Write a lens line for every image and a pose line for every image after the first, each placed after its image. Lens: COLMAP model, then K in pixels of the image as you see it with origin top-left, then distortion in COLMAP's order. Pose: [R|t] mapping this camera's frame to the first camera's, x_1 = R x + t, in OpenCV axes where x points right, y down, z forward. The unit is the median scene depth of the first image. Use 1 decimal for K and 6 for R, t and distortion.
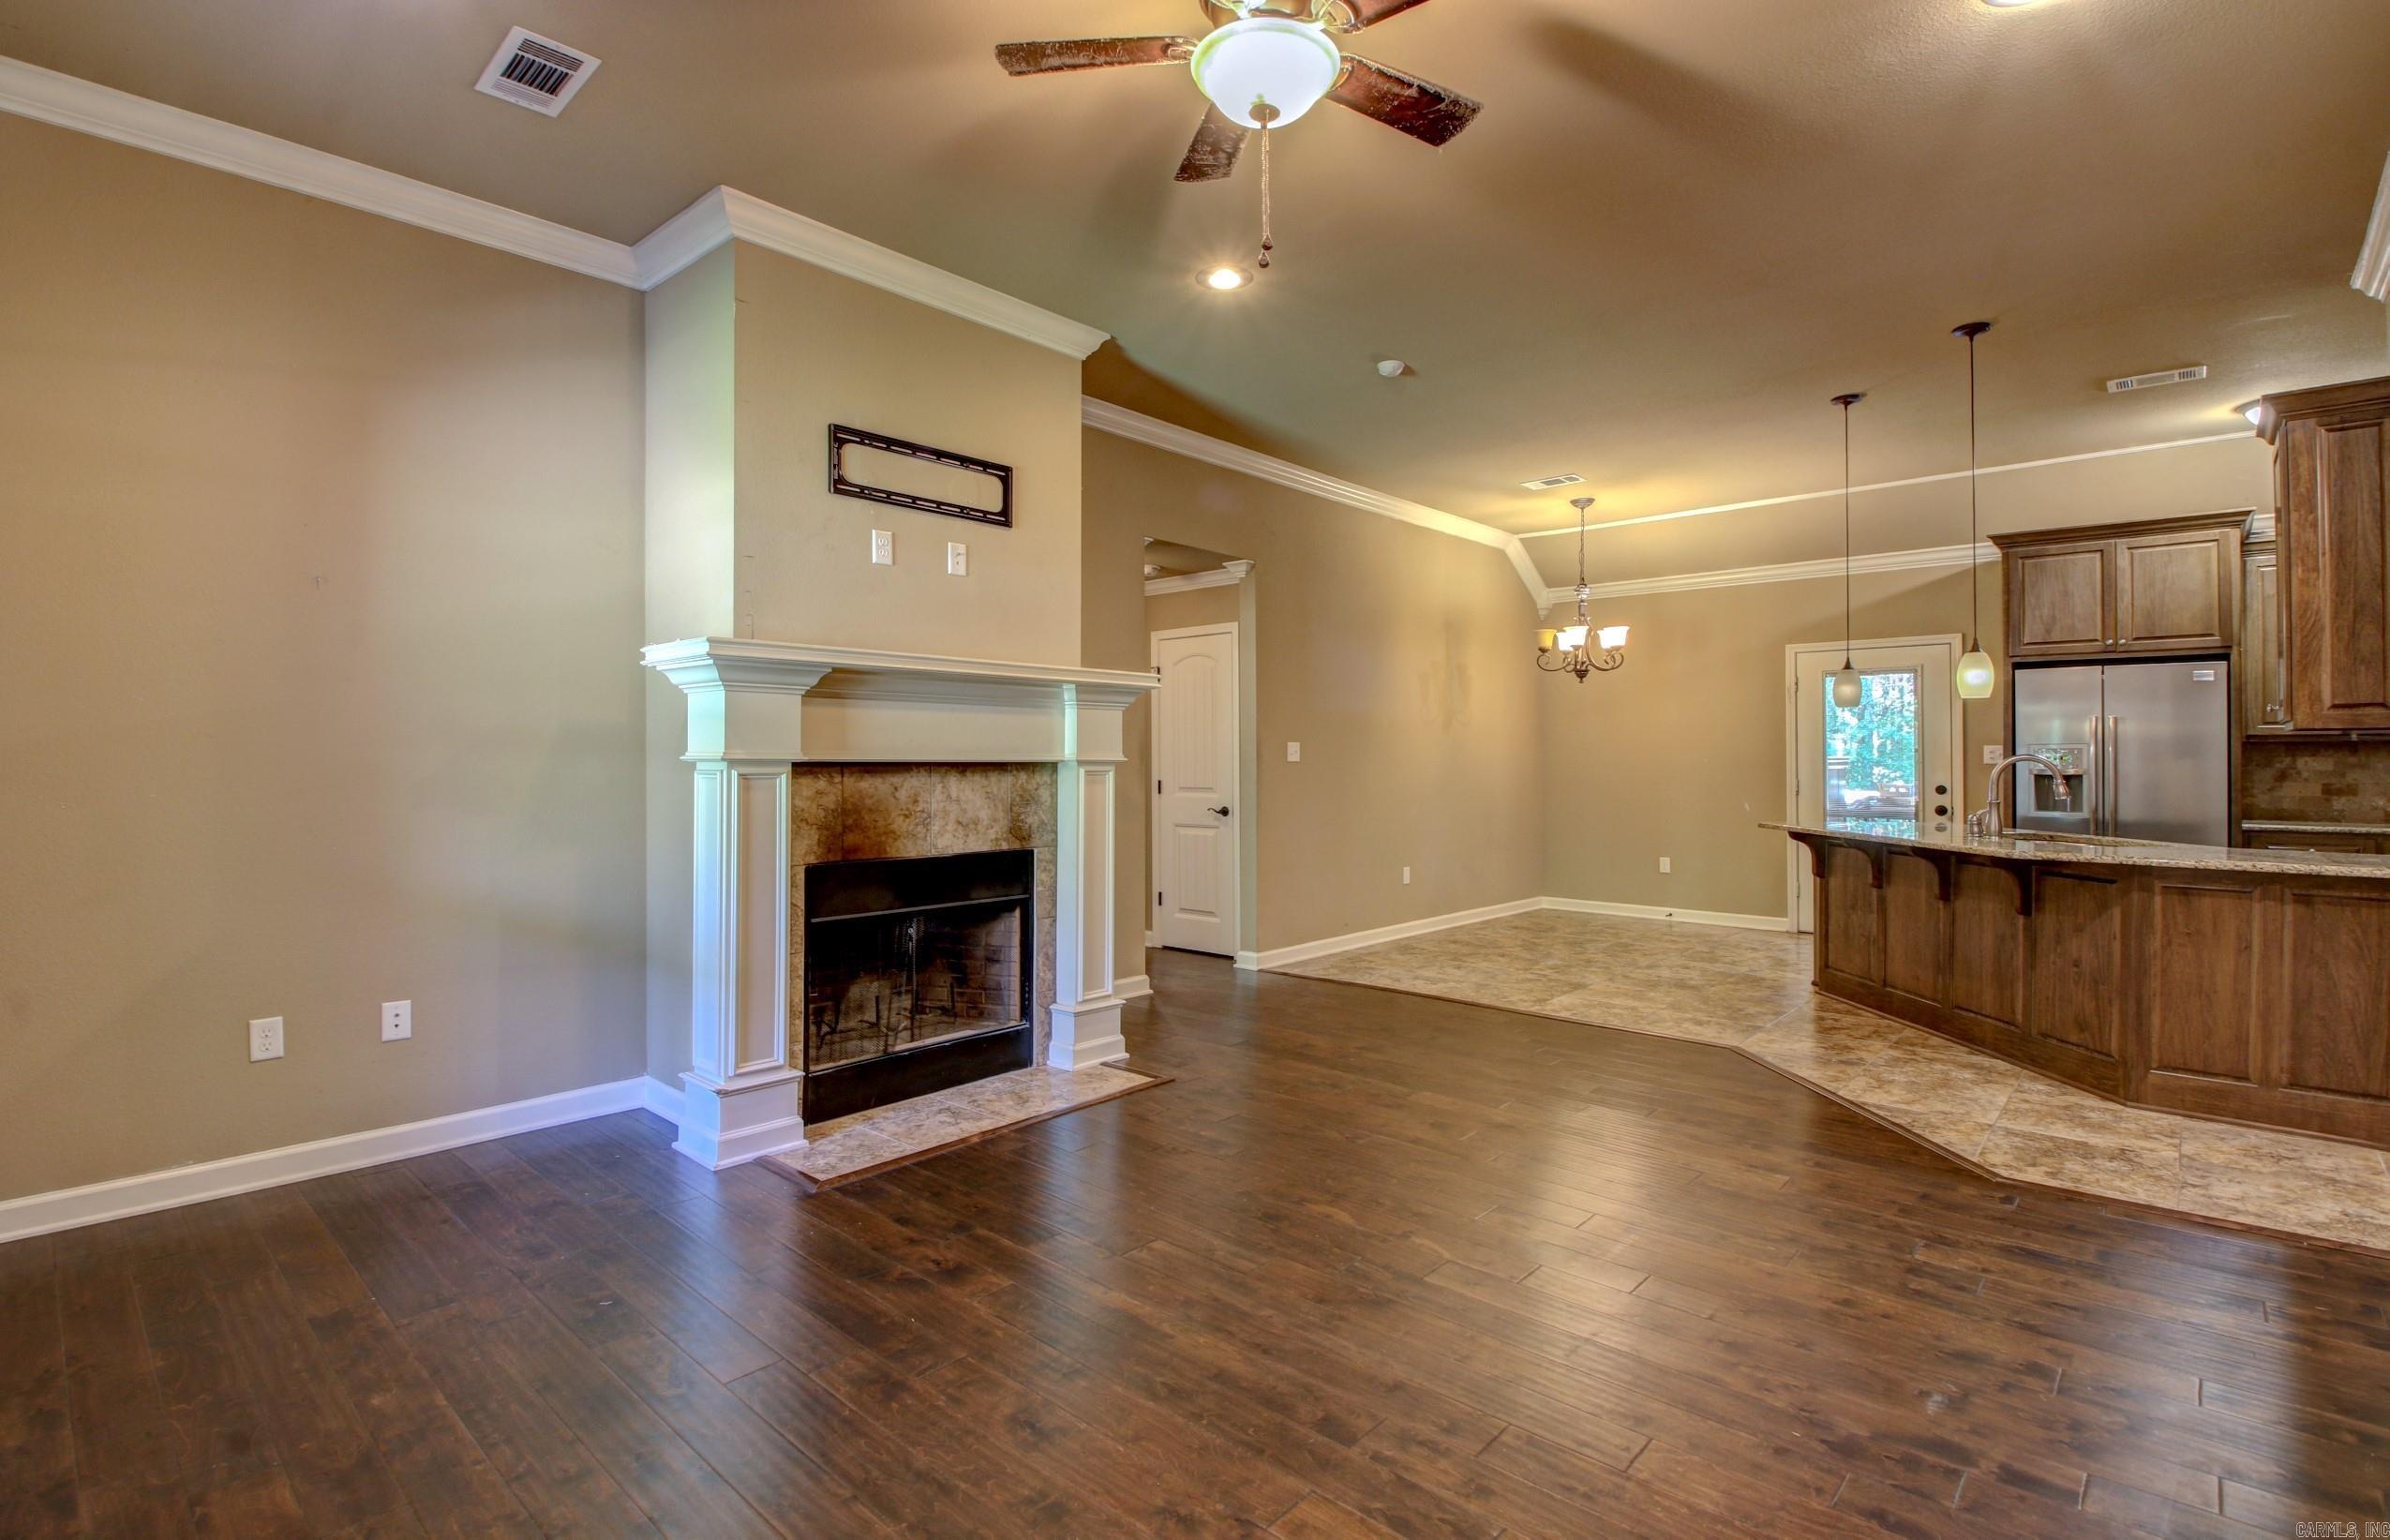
lens RADIAL K [[1118.8, 0, 1170.6], [0, 1118.8, 763.5], [0, 0, 1]] dist [-0.021596, -0.002165]
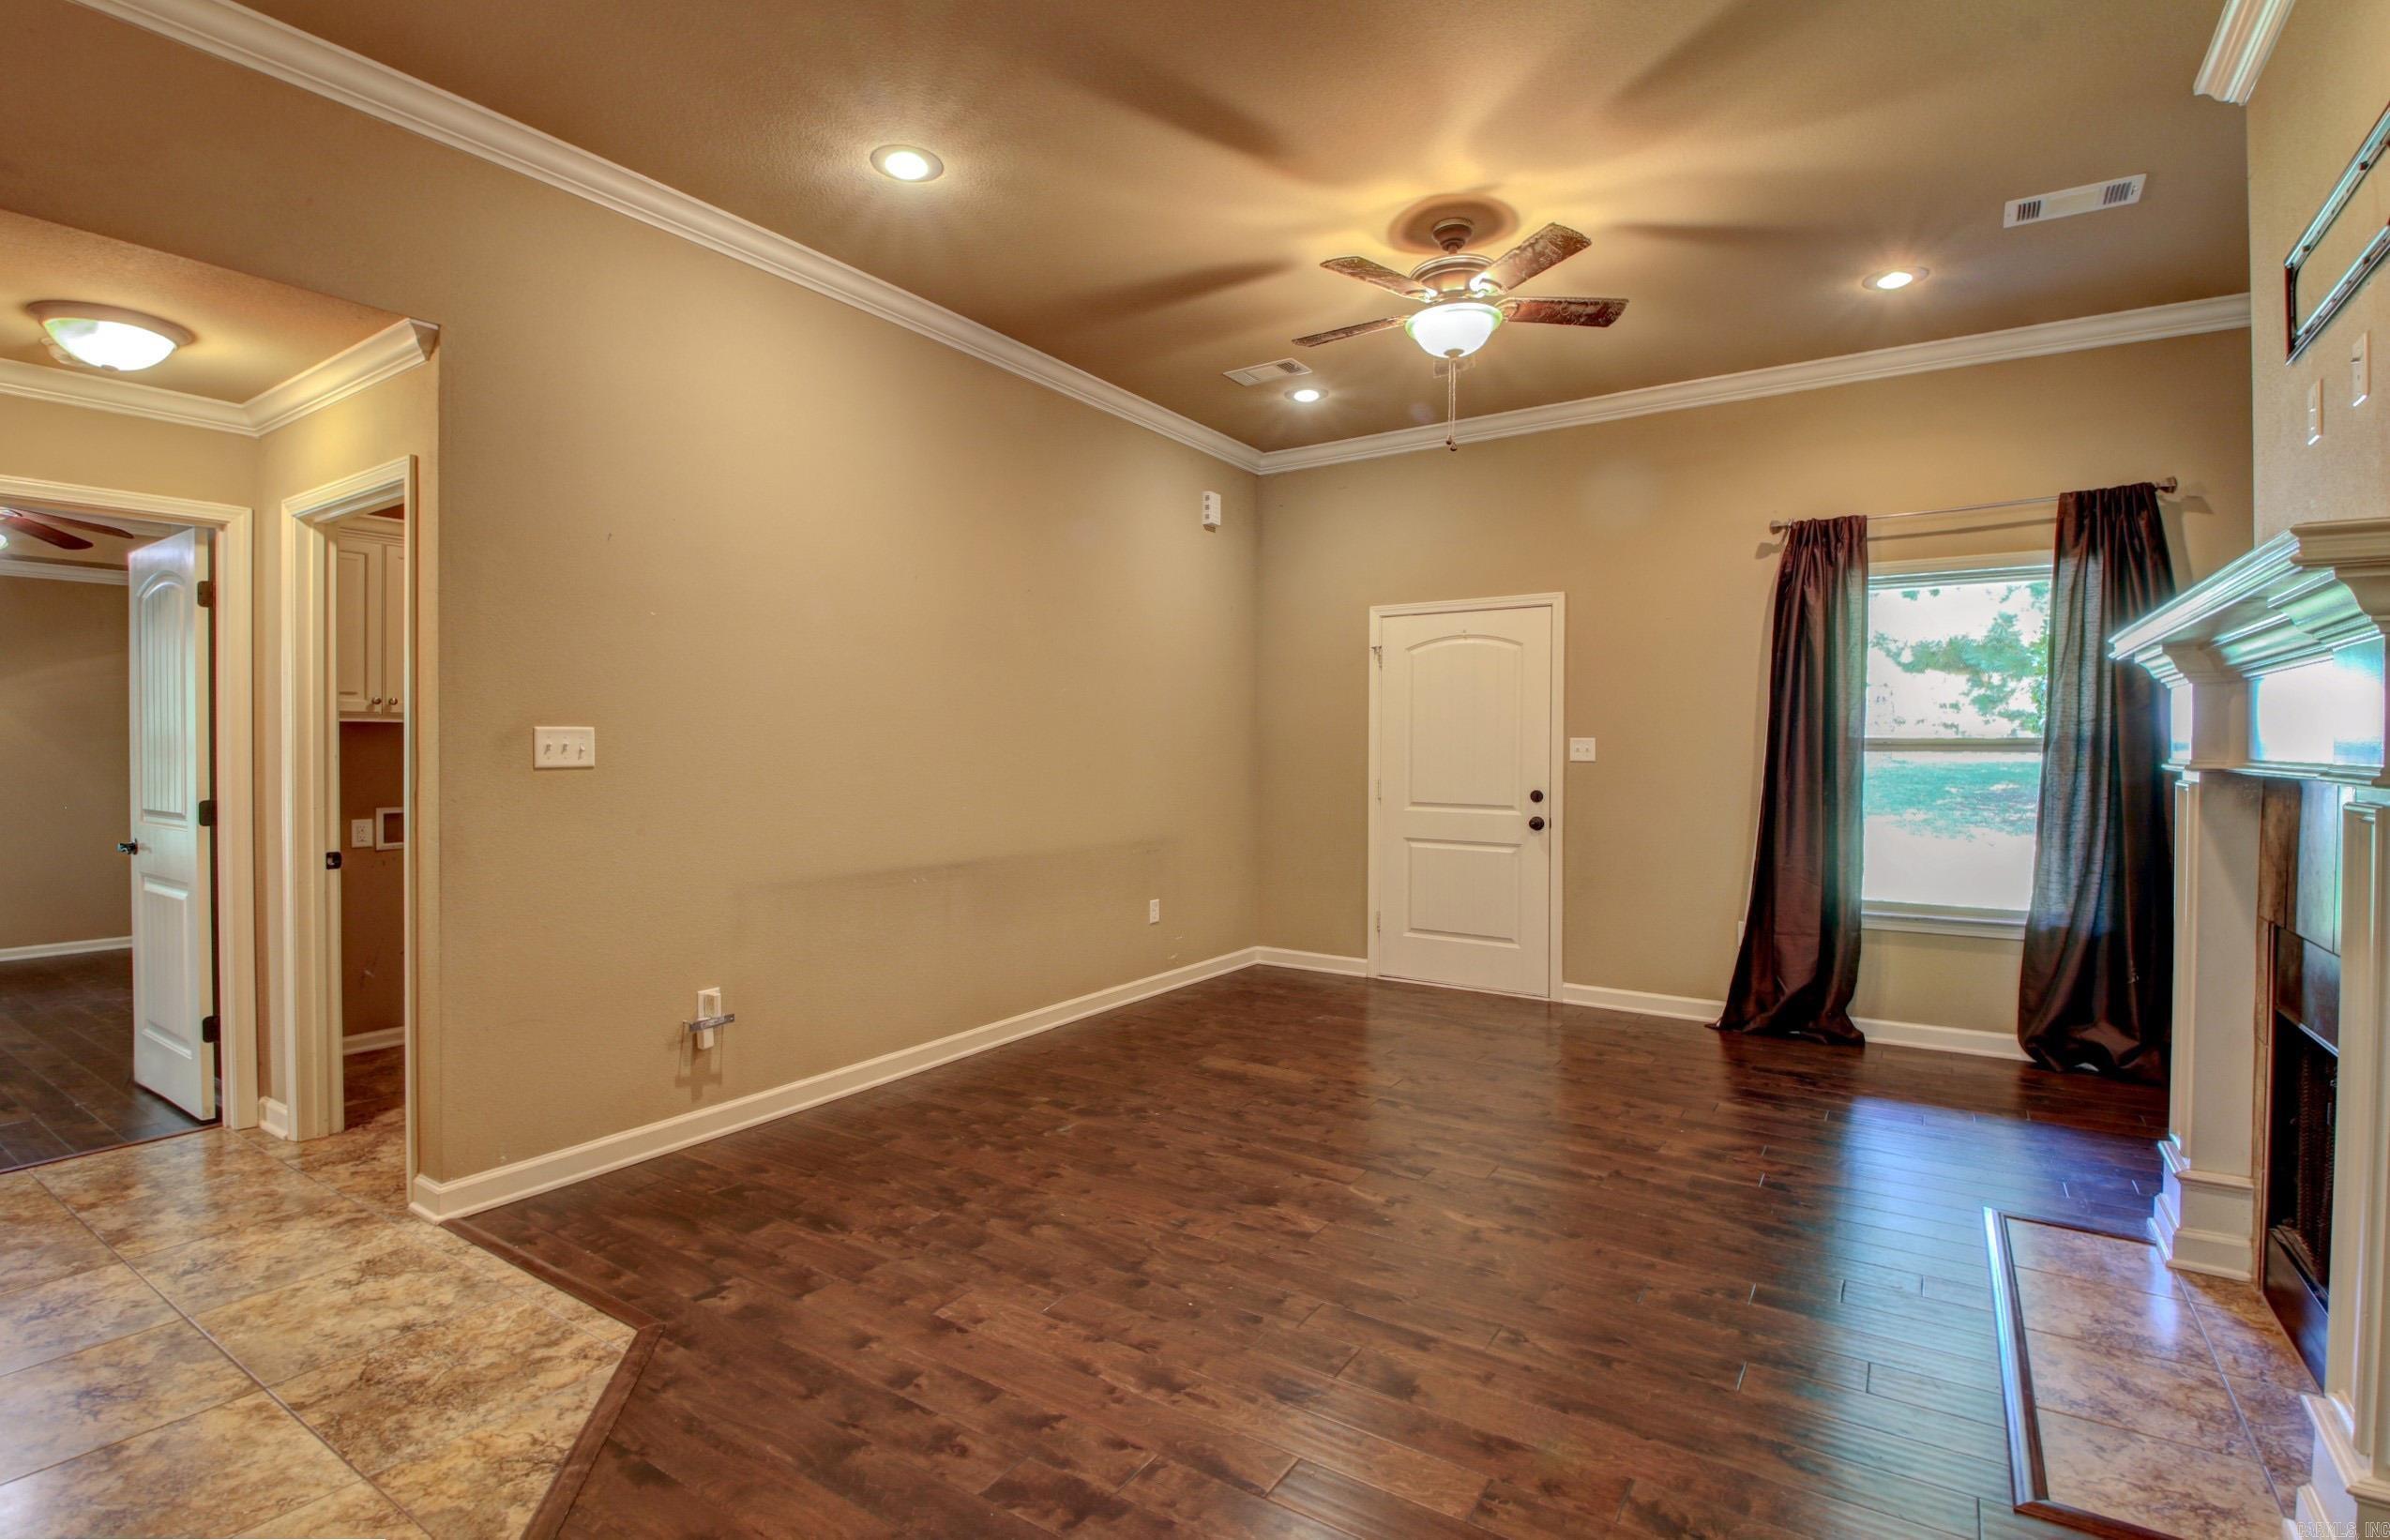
lens RADIAL K [[1116.4, 0, 1196.4], [0, 1116.4, 752.2], [0, 0, 1]] dist [0.005871, -0.017372]
pose [[-0.983313, -0.001333, -0.181916, 0.382380], [-0.003245, 0.999943, 0.010214, -0.015086], [0.181892, 0.010634, -0.983261, 1.306407]]
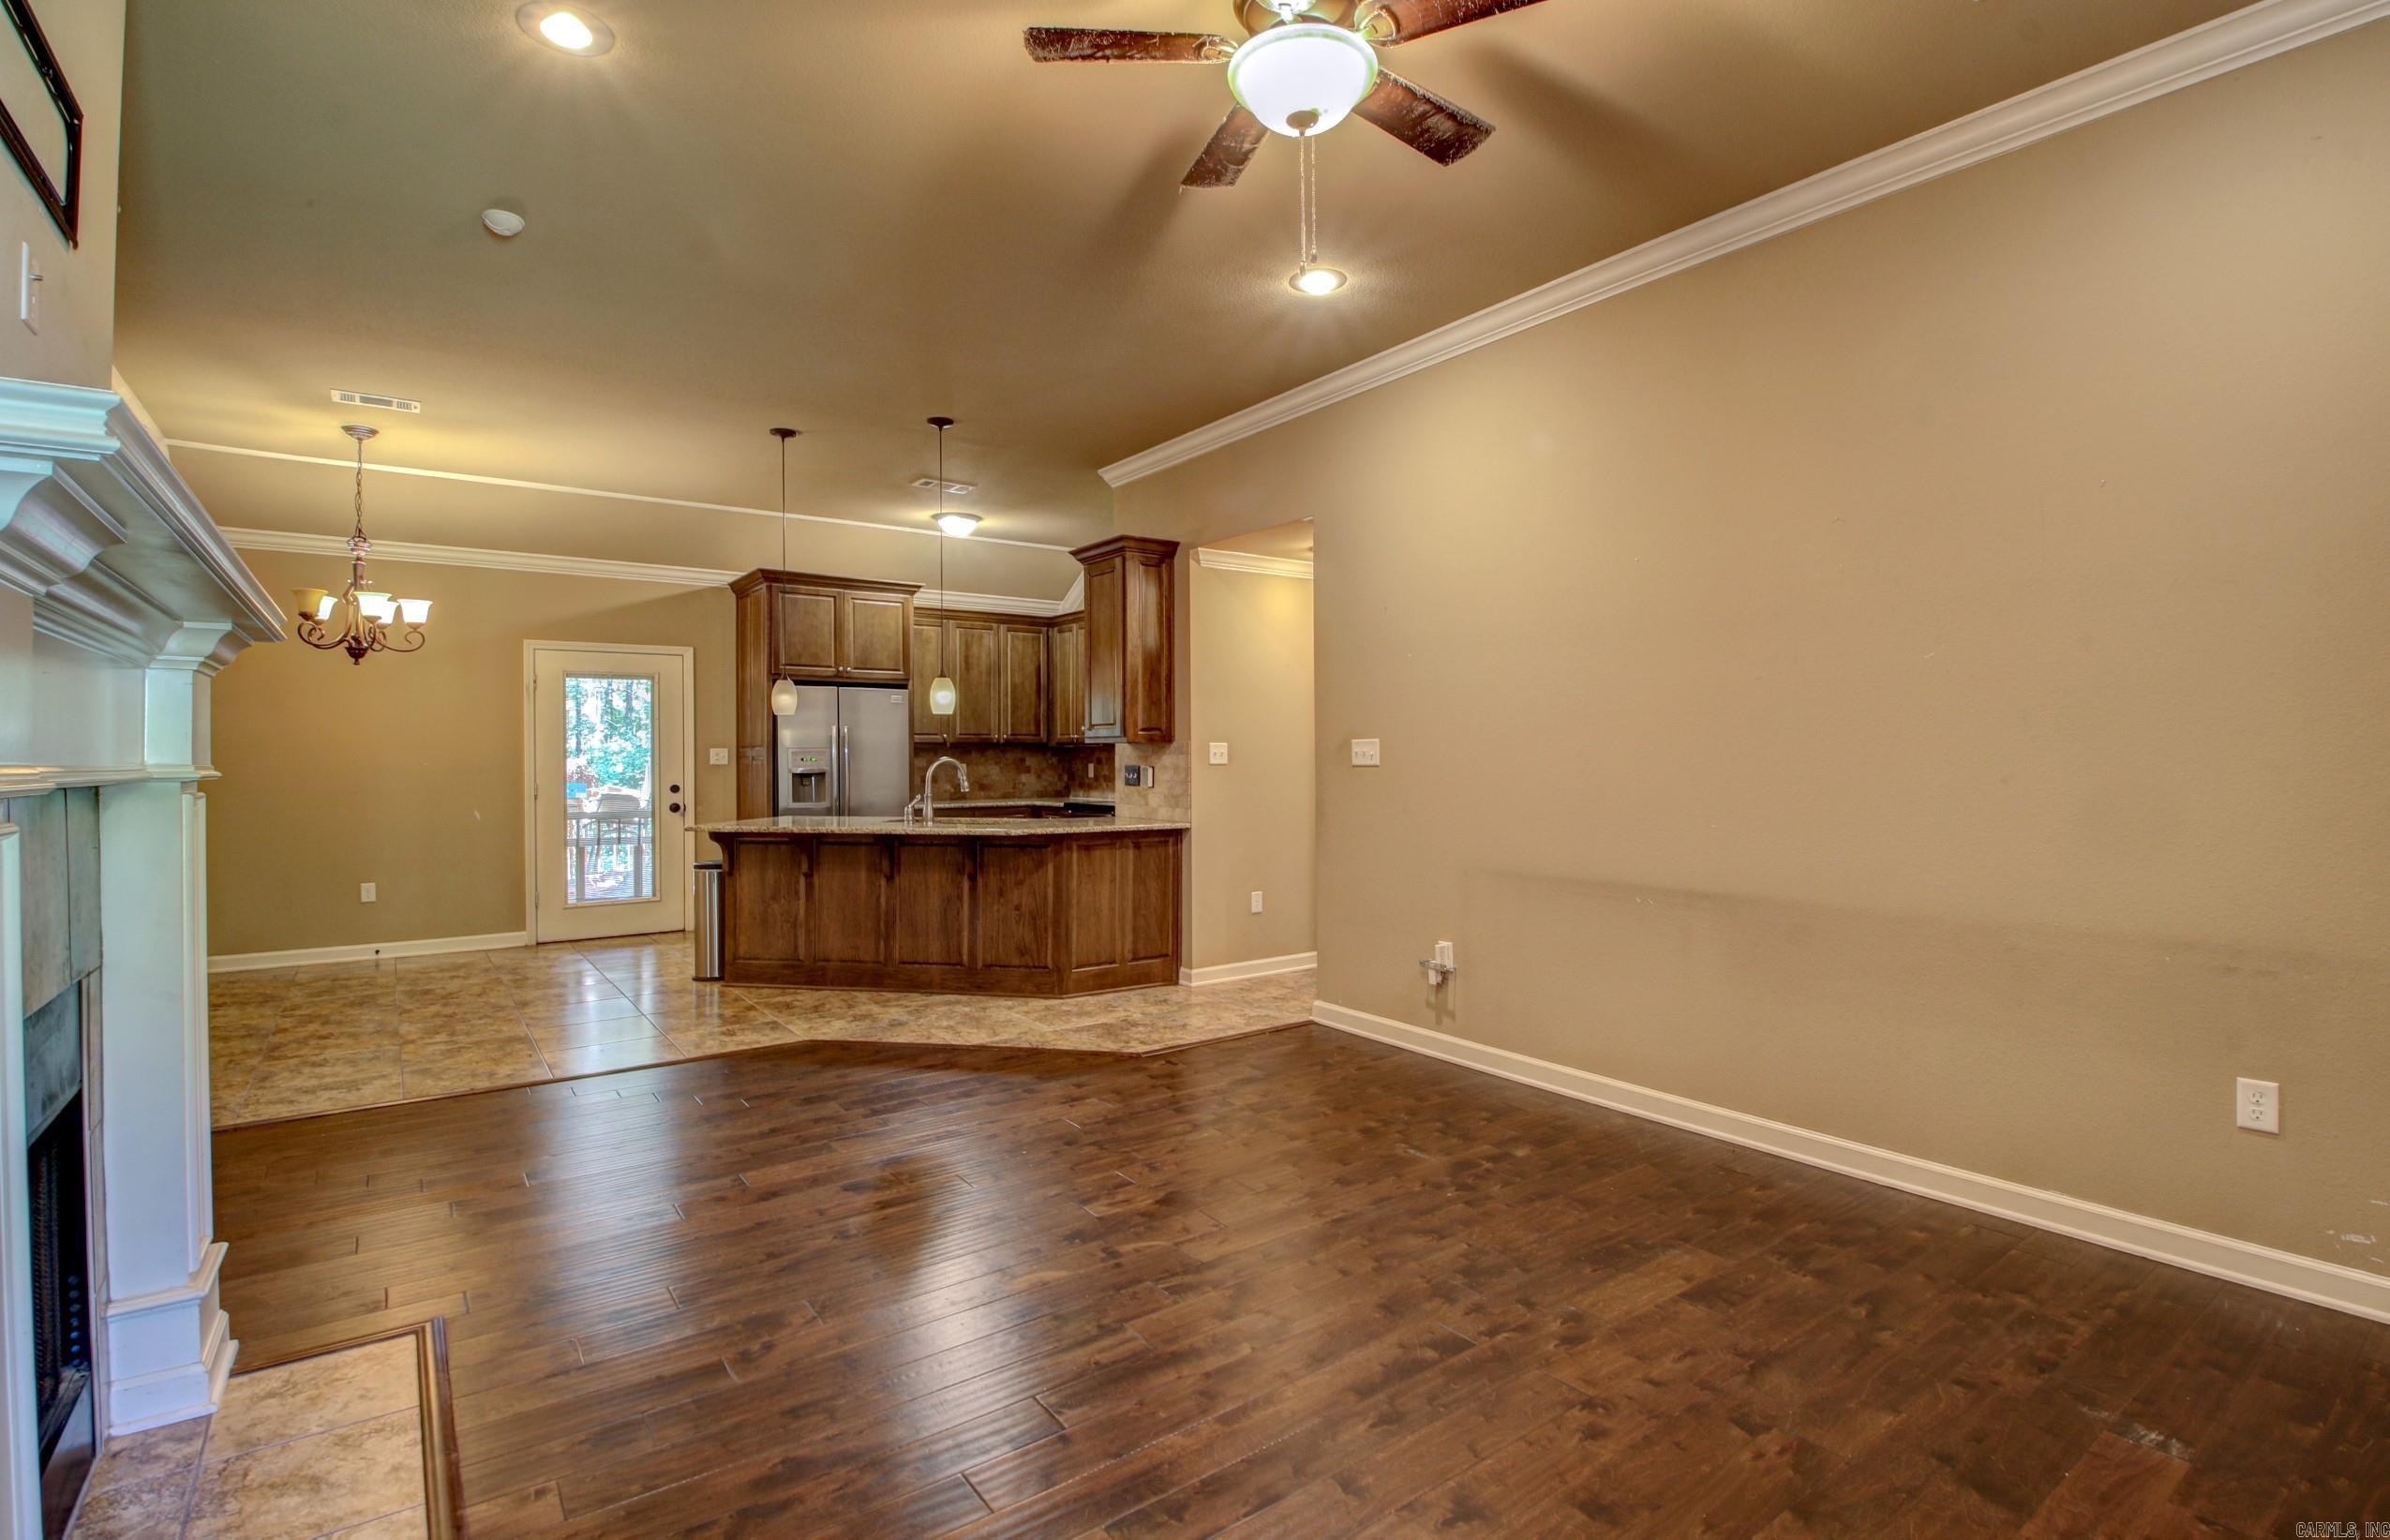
lens RADIAL K [[1116.5, 0, 1204.5], [0, 1116.5, 751.9], [0, 0, 1]] dist [0.005871, -0.017372]
pose [[0.174948, 0.000556, 0.984578, -0.481027], [0.008350, 0.999963, -0.002049, -0.009735], [-0.984542, 0.008580, 0.174937, 0.478699]]
